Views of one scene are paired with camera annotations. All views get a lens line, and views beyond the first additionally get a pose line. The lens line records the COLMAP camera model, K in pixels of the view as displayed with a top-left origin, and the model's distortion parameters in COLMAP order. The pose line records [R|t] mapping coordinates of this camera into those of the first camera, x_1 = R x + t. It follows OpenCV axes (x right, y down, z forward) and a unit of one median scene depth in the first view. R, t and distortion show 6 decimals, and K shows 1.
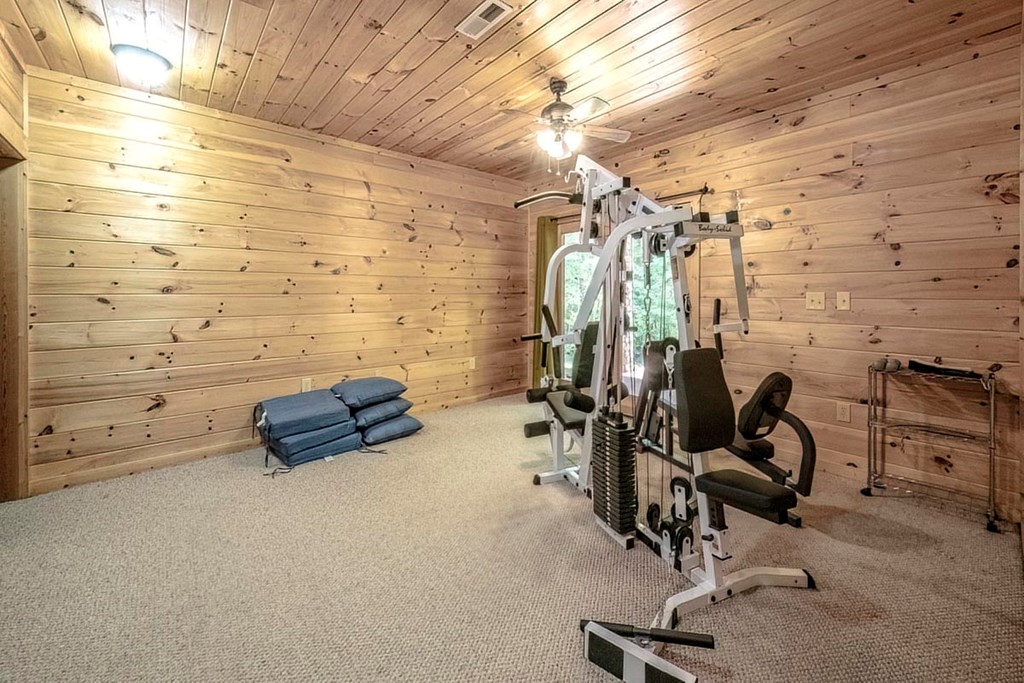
lens RADIAL K [[412.6, 0, 511.3], [0, 412.6, 304.1], [0, 0, 1]] dist [0.000906, 0.000068]
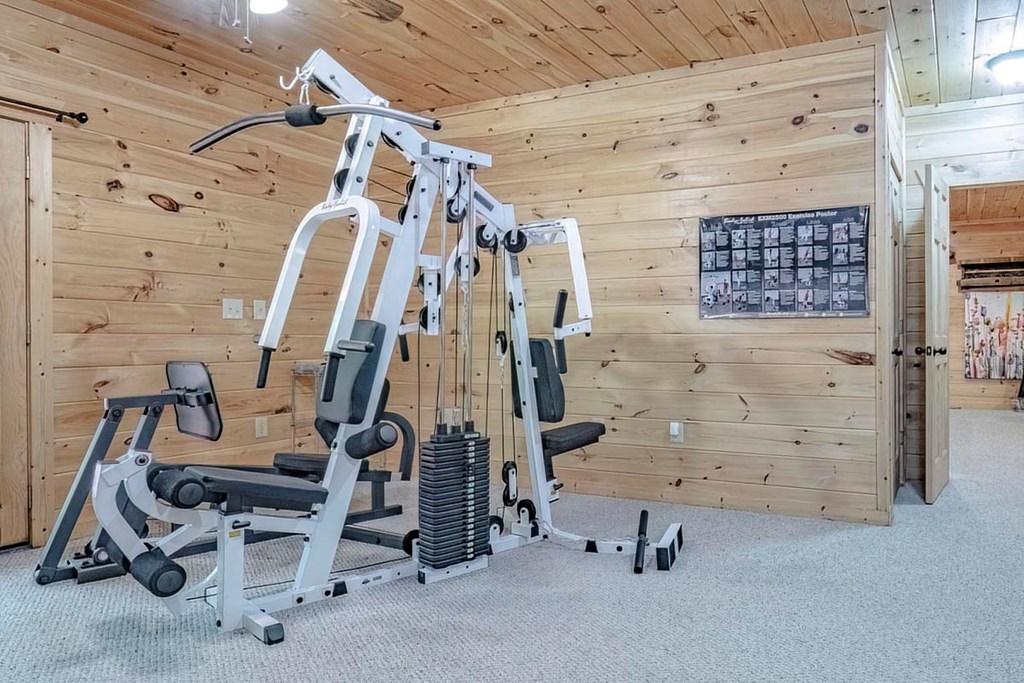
lens RADIAL K [[530.0, 0, 512.0], [0, 530.0, 341.5], [0, 0, 1]] dist [-0.000530, -0.000045]
pose [[-0.177745, -0.017748, 0.983917, -0.499332], [0.009775, 0.999756, 0.019799, 0.046889], [-0.984028, 0.013137, -0.177528, 0.665758]]
